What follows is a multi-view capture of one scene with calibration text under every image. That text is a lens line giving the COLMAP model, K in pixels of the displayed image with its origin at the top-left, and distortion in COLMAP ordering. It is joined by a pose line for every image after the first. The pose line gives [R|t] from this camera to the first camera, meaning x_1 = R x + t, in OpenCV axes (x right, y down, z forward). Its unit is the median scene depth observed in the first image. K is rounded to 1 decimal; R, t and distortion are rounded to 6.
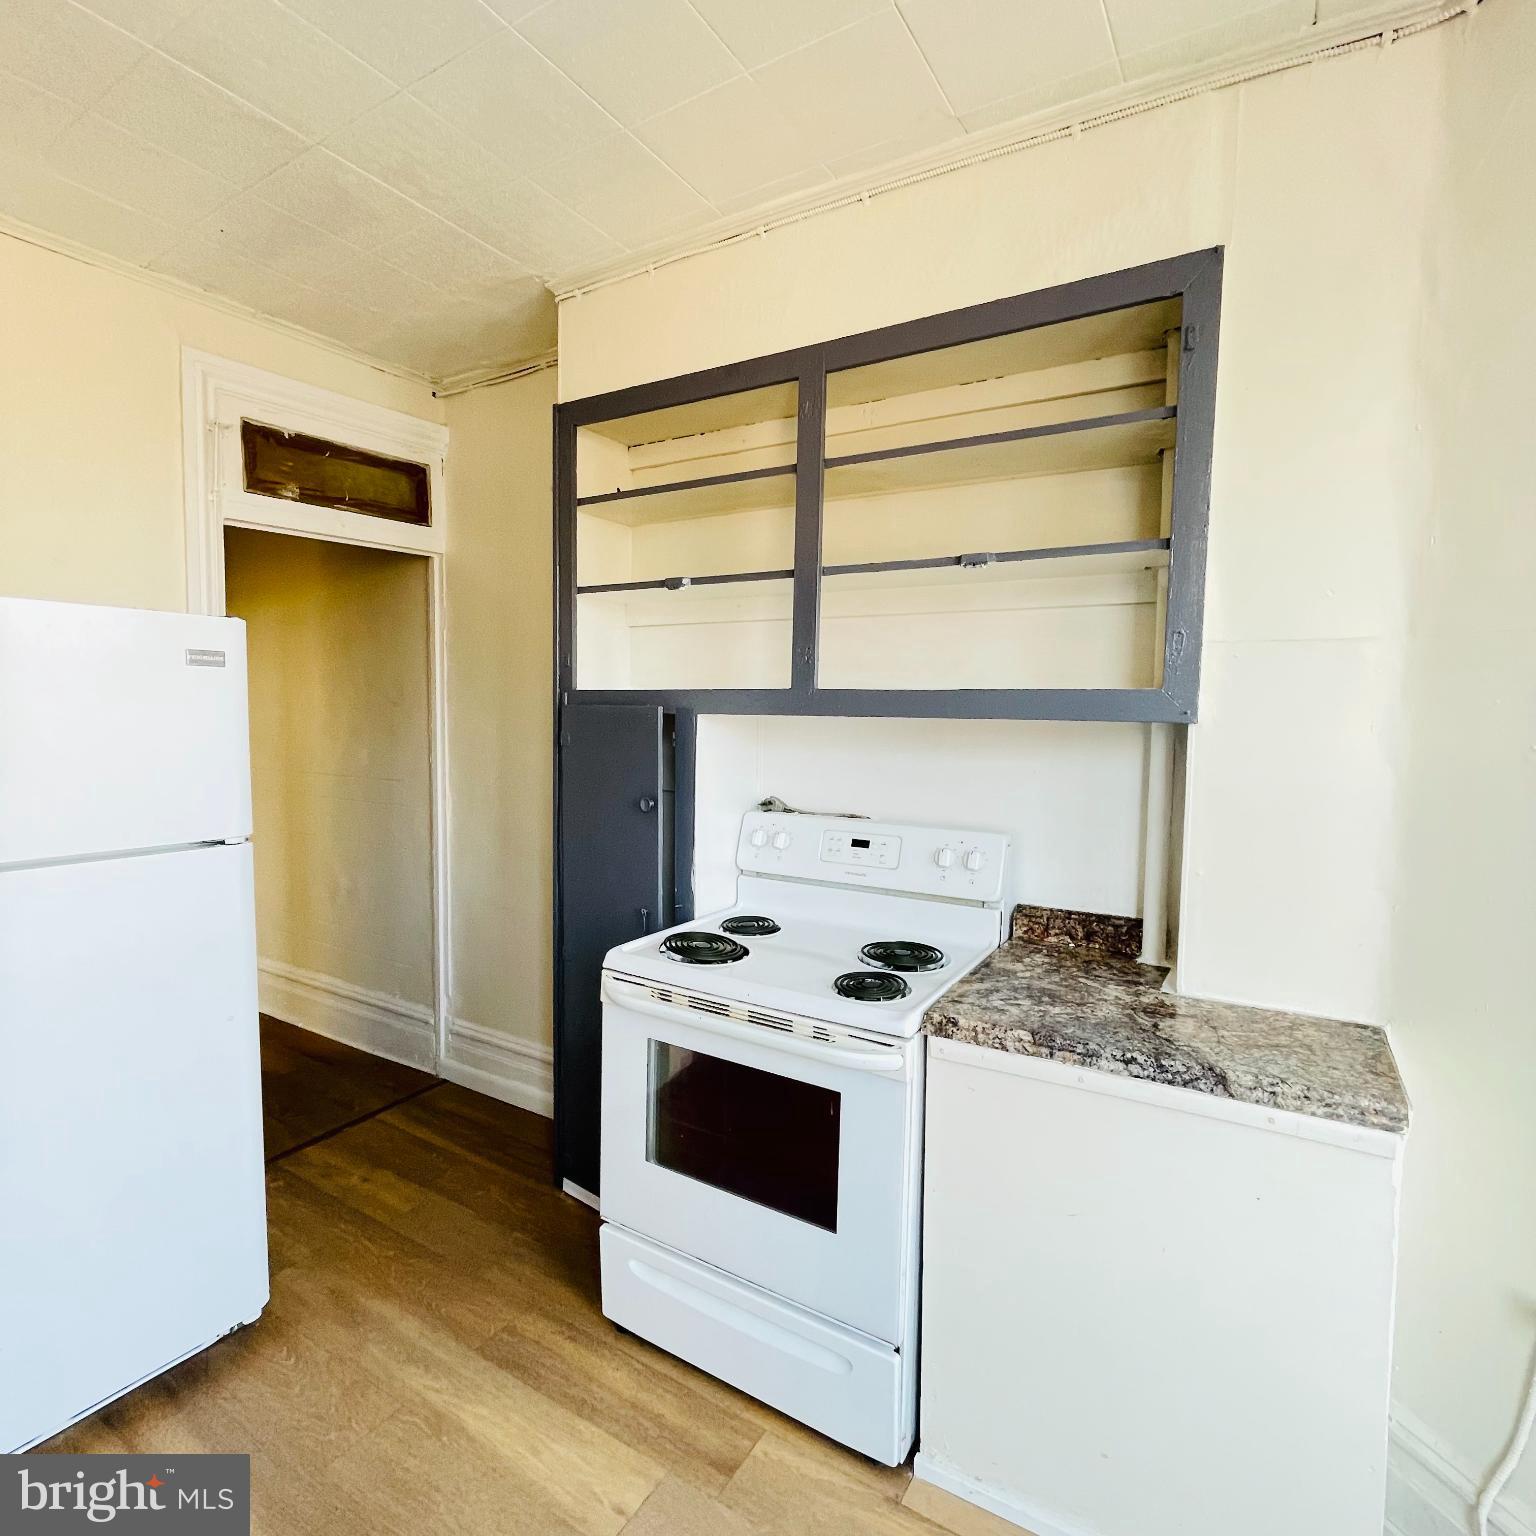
lens RADIAL K [[827.5, 0, 768.6], [0, 827.5, 768.5], [0, 0, 1]] dist [-0.002001, -0.000395]
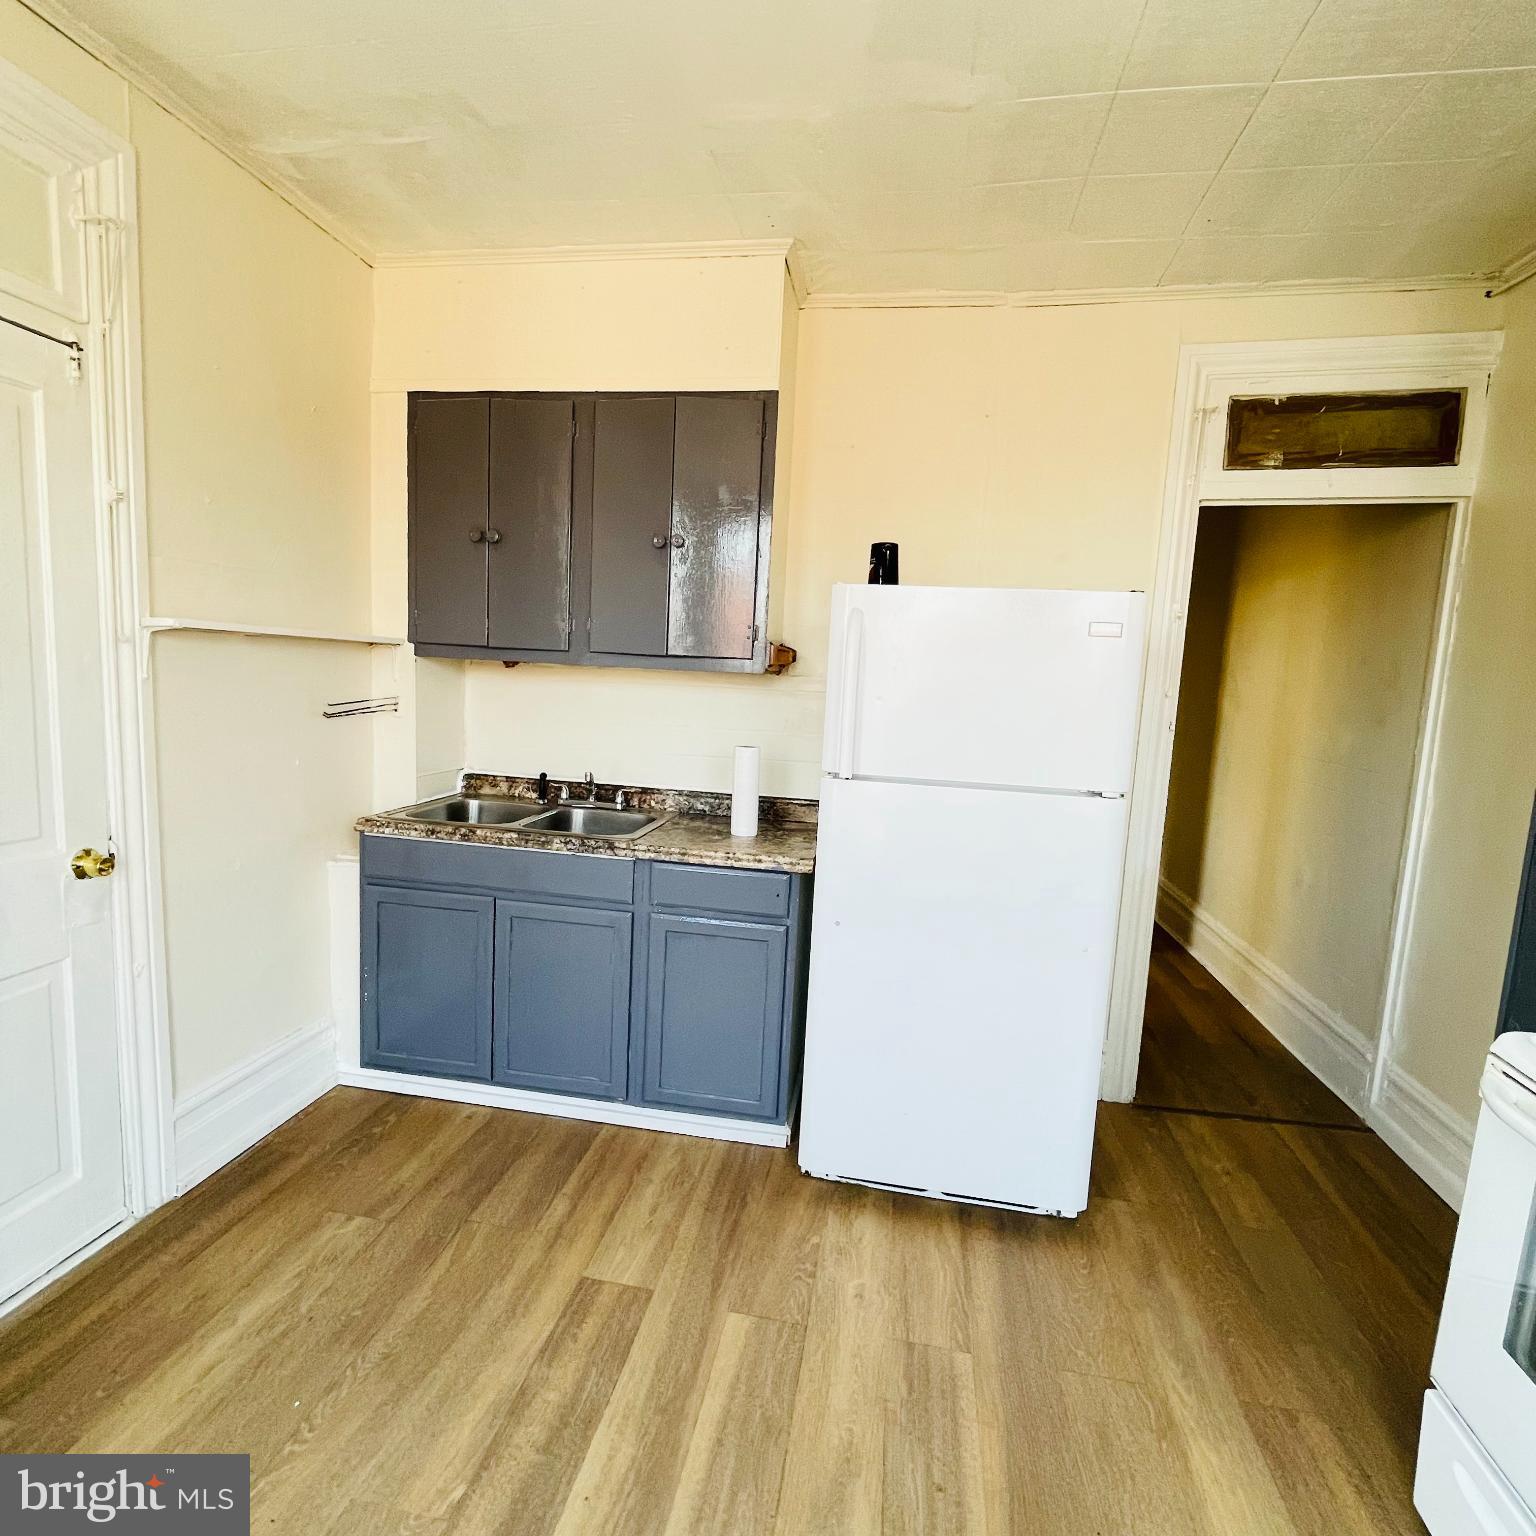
lens RADIAL K [[827.5, 0, 768.6], [0, 827.5, 768.5], [0, 0, 1]] dist [-0.002001, -0.000395]
pose [[0.378443, 0.119354, -0.917897, 0.138696], [-0.104697, 0.990808, 0.085668, 0.003571], [0.919684, 0.063680, 0.387460, 0.105484]]
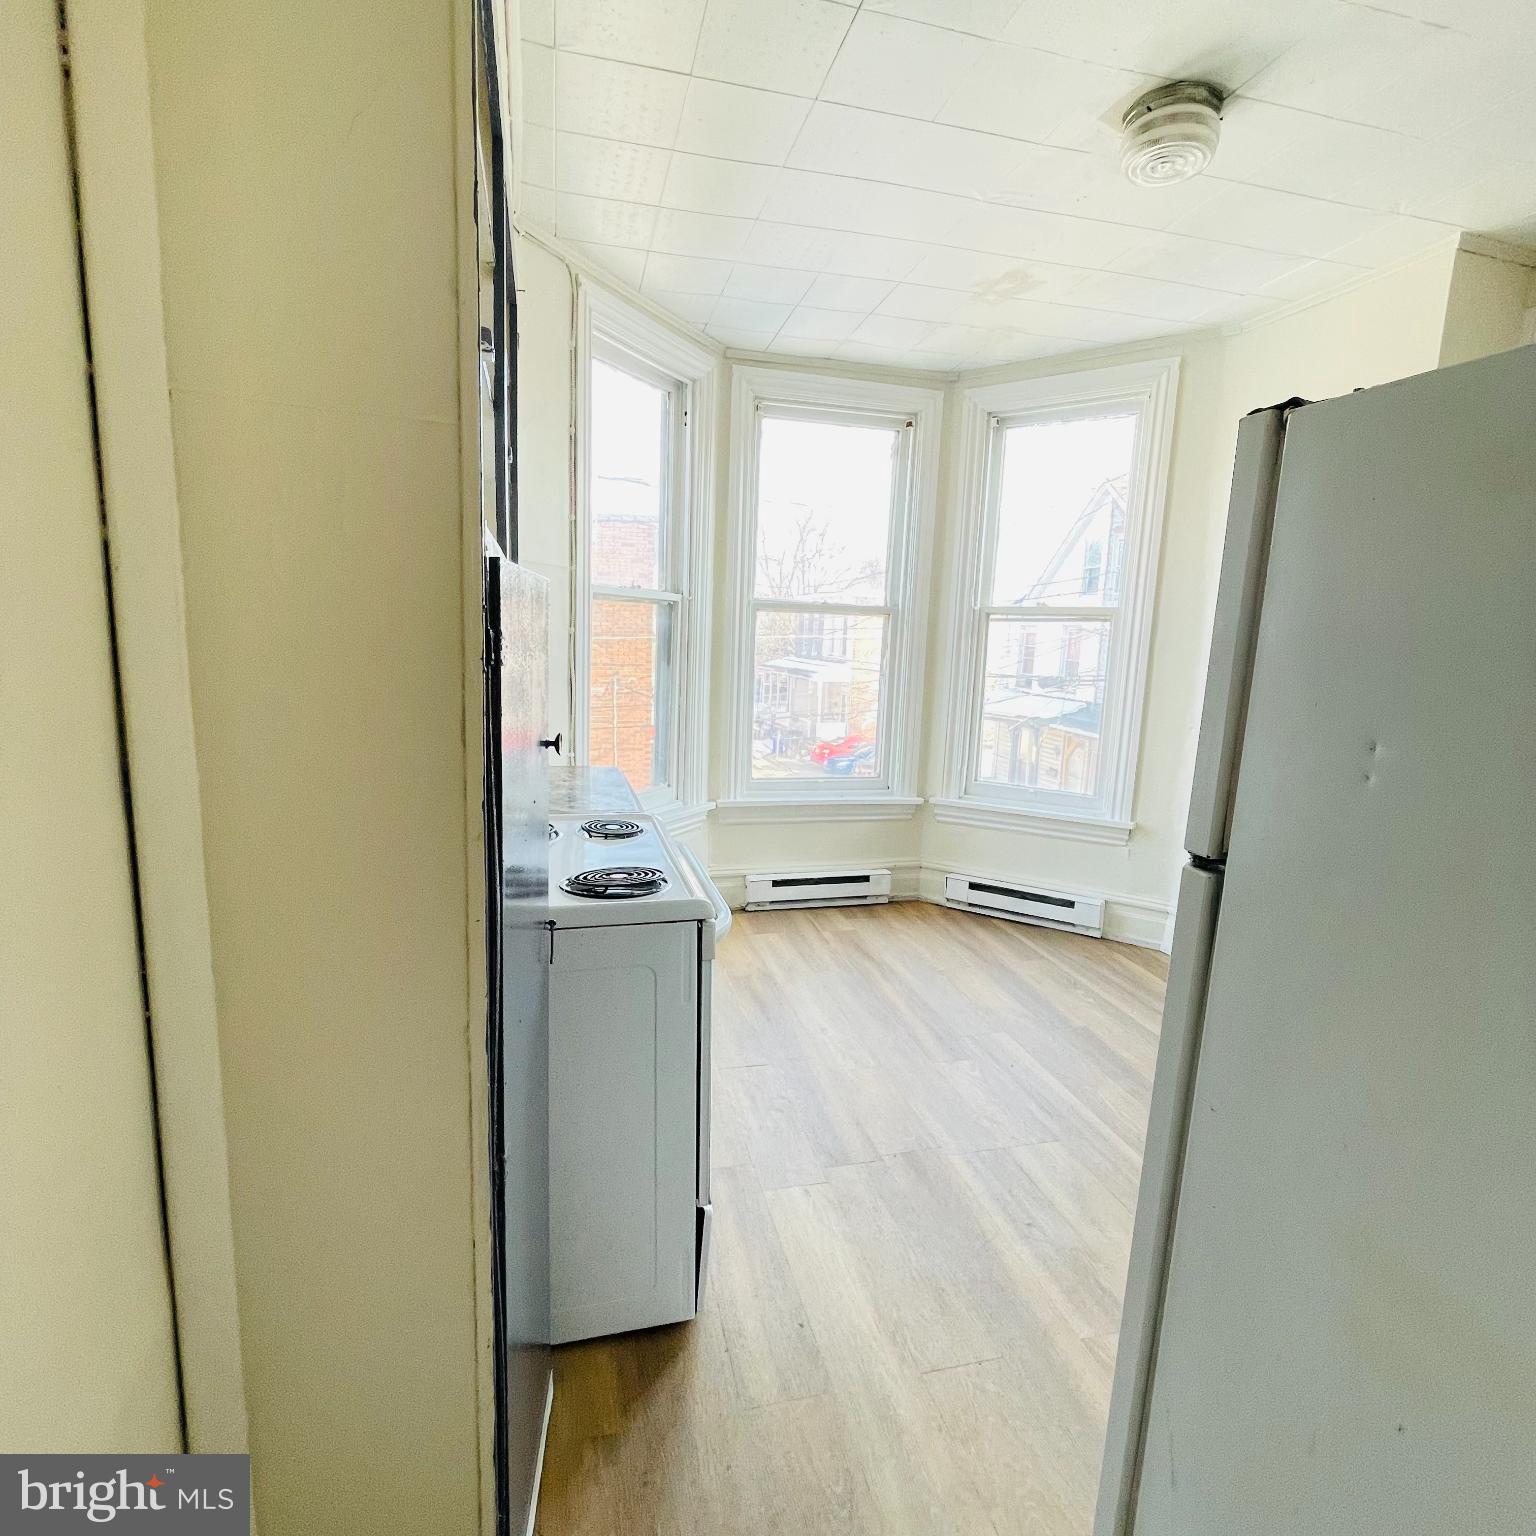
lens RADIAL K [[827.5, 0, 768.6], [0, 827.5, 768.5], [0, 0, 1]] dist [-0.002001, -0.000395]
pose [[-0.719301, -0.152959, 0.677650, -0.570231], [0.000747, 0.975288, 0.220935, -0.061611], [-0.694698, 0.159425, -0.701412, 1.122597]]
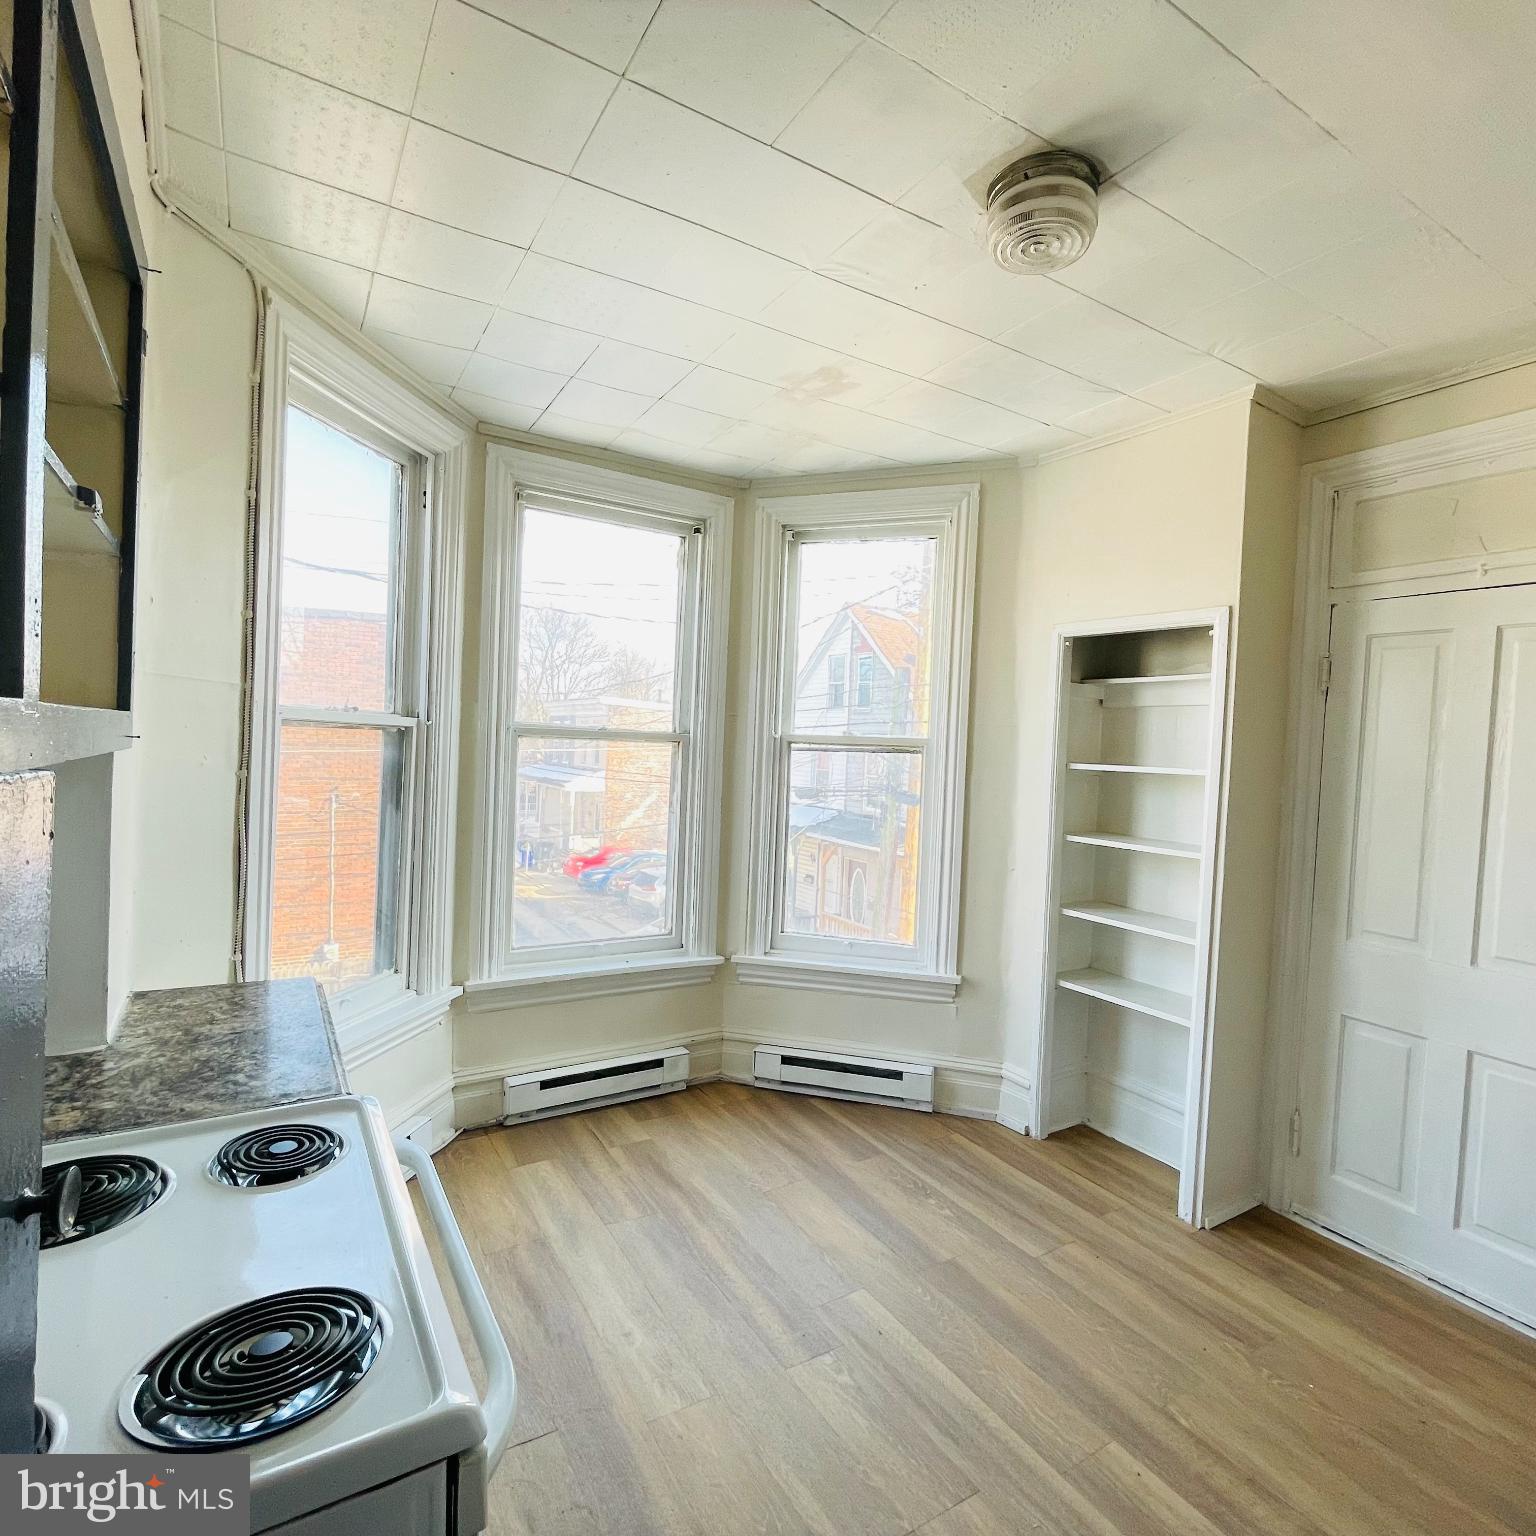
lens RADIAL K [[827.5, 0, 768.6], [0, 827.5, 768.5], [0, 0, 1]] dist [-0.002001, -0.000395]
pose [[-0.890715, -0.062867, 0.450194, -0.354981], [-0.023579, 0.995447, 0.092356, -0.085551], [-0.453950, 0.071648, -0.888142, 0.938985]]
